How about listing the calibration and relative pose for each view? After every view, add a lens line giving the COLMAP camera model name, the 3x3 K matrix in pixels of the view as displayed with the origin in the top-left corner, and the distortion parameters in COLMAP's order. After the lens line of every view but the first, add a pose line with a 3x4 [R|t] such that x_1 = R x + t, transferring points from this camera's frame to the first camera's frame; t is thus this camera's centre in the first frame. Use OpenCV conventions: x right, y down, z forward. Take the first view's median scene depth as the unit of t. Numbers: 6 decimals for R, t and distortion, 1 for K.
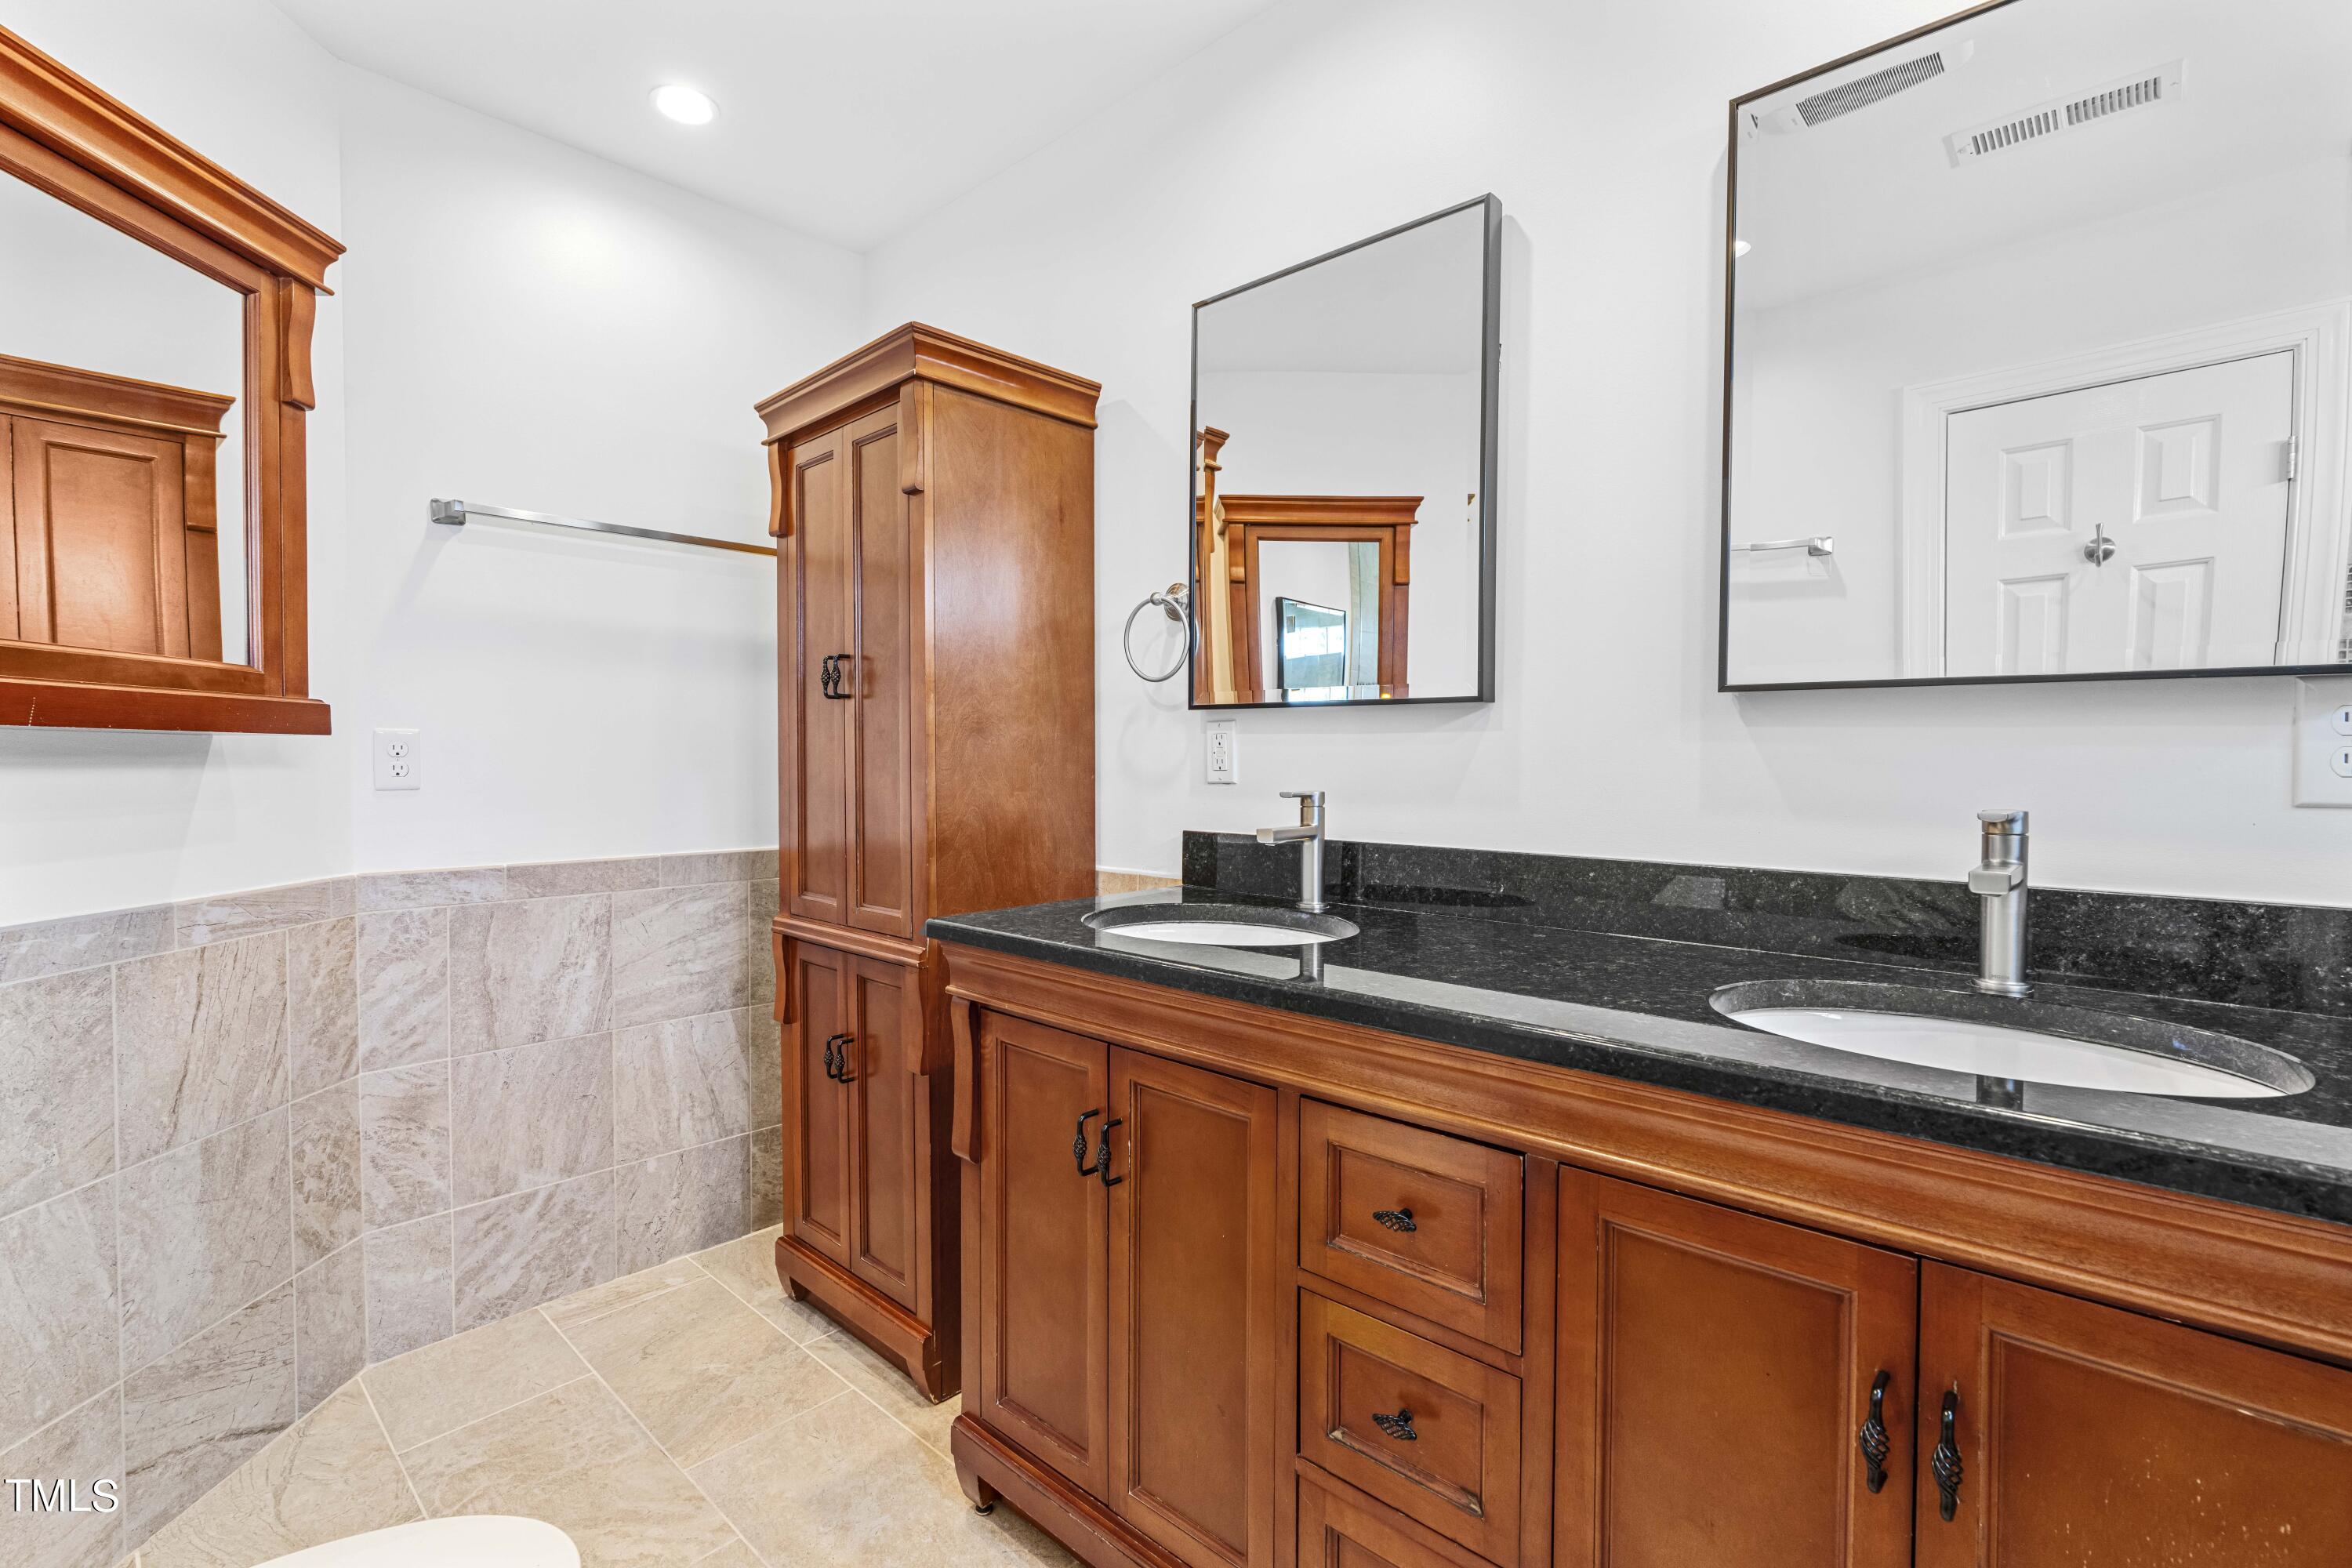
lens RADIAL K [[1057.7, 0, 1188.2], [0, 1057.7, 776.1], [0, 0, 1]] dist [-0.011323, 0.005429]
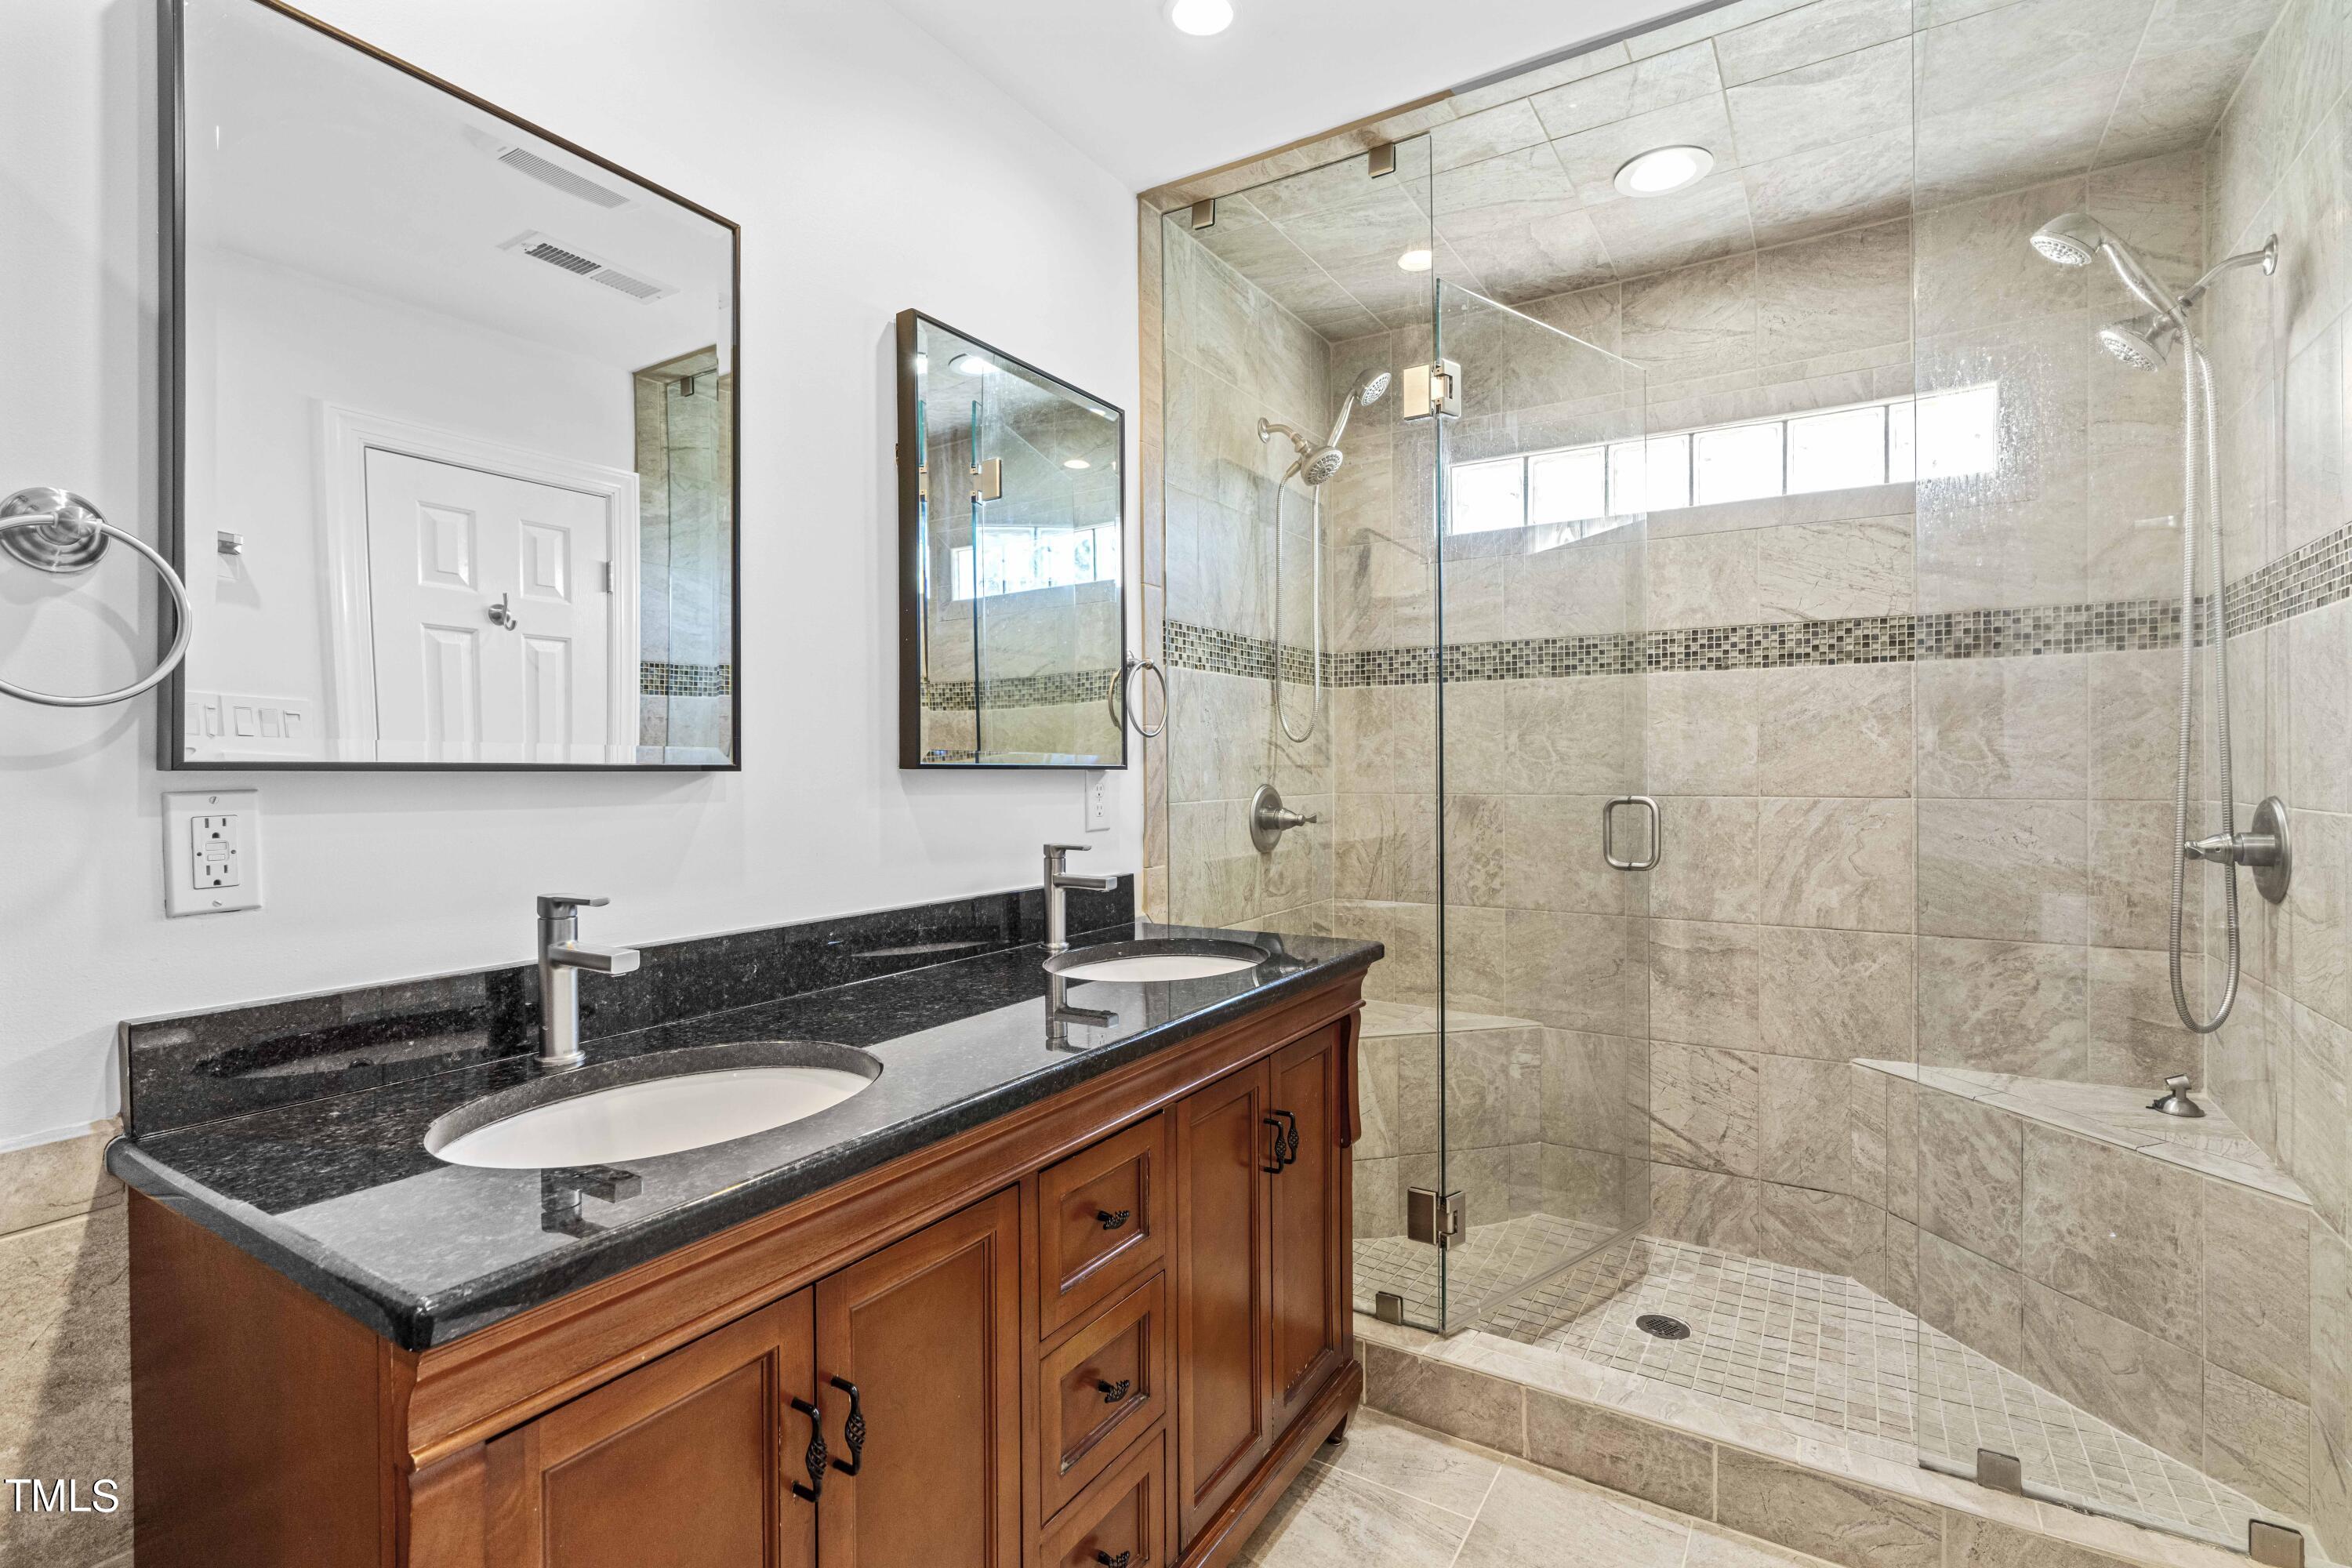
lens RADIAL K [[1057.7, 0, 1188.2], [0, 1057.7, 776.1], [0, 0, 1]] dist [-0.011323, 0.005429]
pose [[-0.185329, -0.014783, 0.982565, -0.510346], [0.009190, 0.999817, 0.016776, -0.057477], [-0.982634, 0.012139, -0.185159, 0.566644]]
